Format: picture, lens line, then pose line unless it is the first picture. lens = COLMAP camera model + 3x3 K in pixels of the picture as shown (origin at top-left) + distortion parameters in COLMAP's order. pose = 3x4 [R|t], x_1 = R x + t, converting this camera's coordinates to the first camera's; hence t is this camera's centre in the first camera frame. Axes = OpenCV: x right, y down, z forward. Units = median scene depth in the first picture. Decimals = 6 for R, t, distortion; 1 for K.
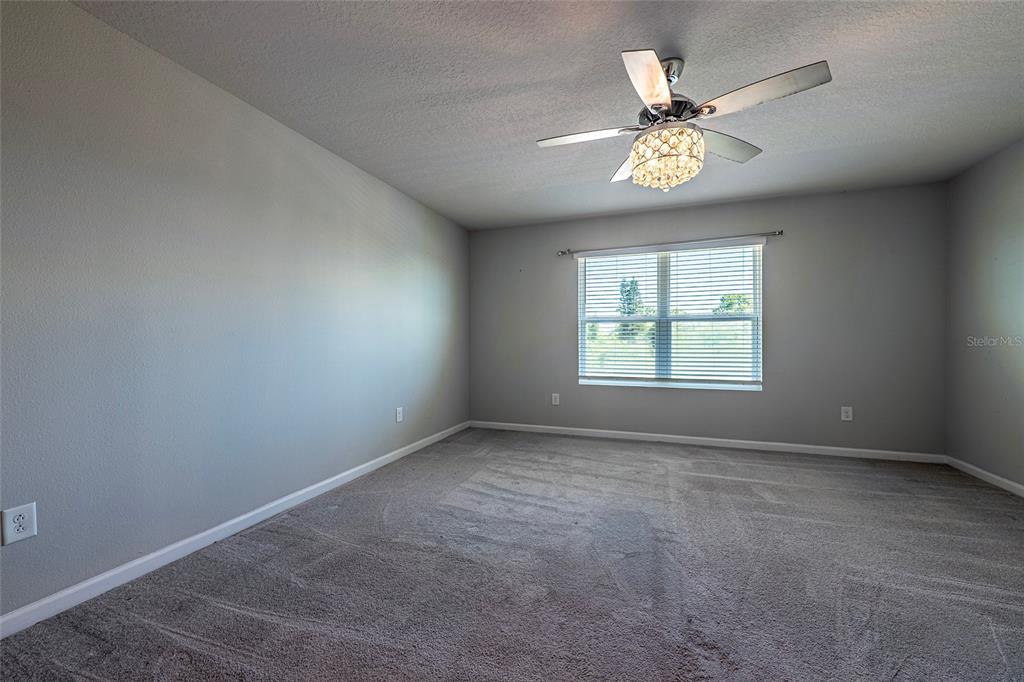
lens RADIAL K [[407.6, 0, 511.4], [0, 407.6, 338.9], [0, 0, 1]] dist [0.000868, -0.001155]
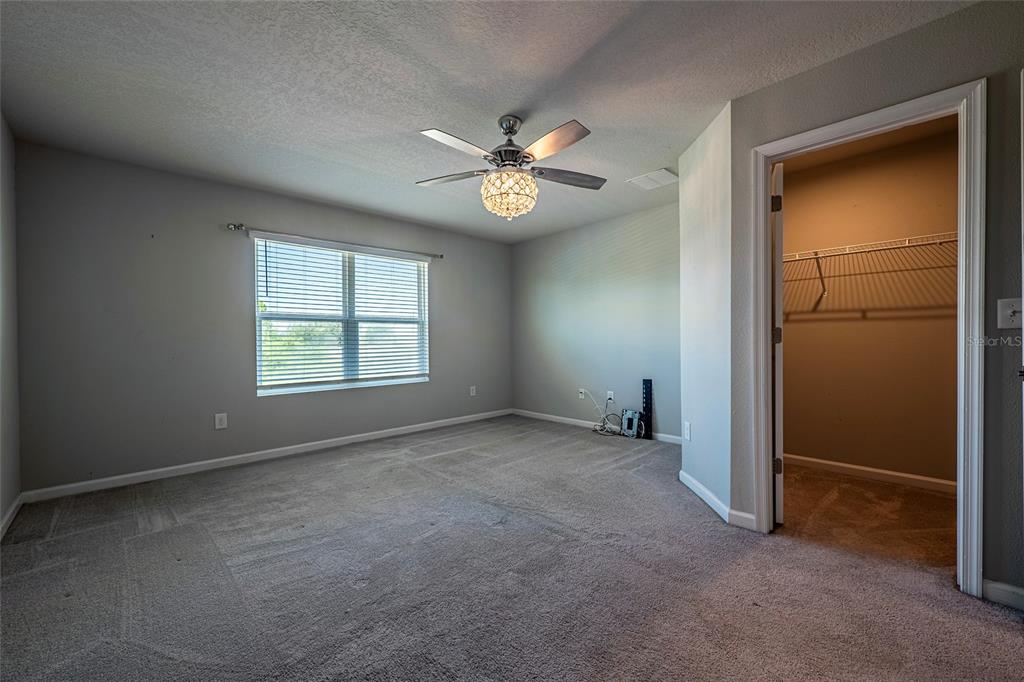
lens RADIAL K [[407.6, 0, 511.1], [0, 407.6, 341.1], [0, 0, 1]] dist [0.000868, -0.001155]
pose [[0.438923, -0.006746, 0.898499, -0.403945], [0.004162, 0.999976, 0.005474, 0.000213], [-0.898515, 0.001336, 0.438941, 0.244703]]
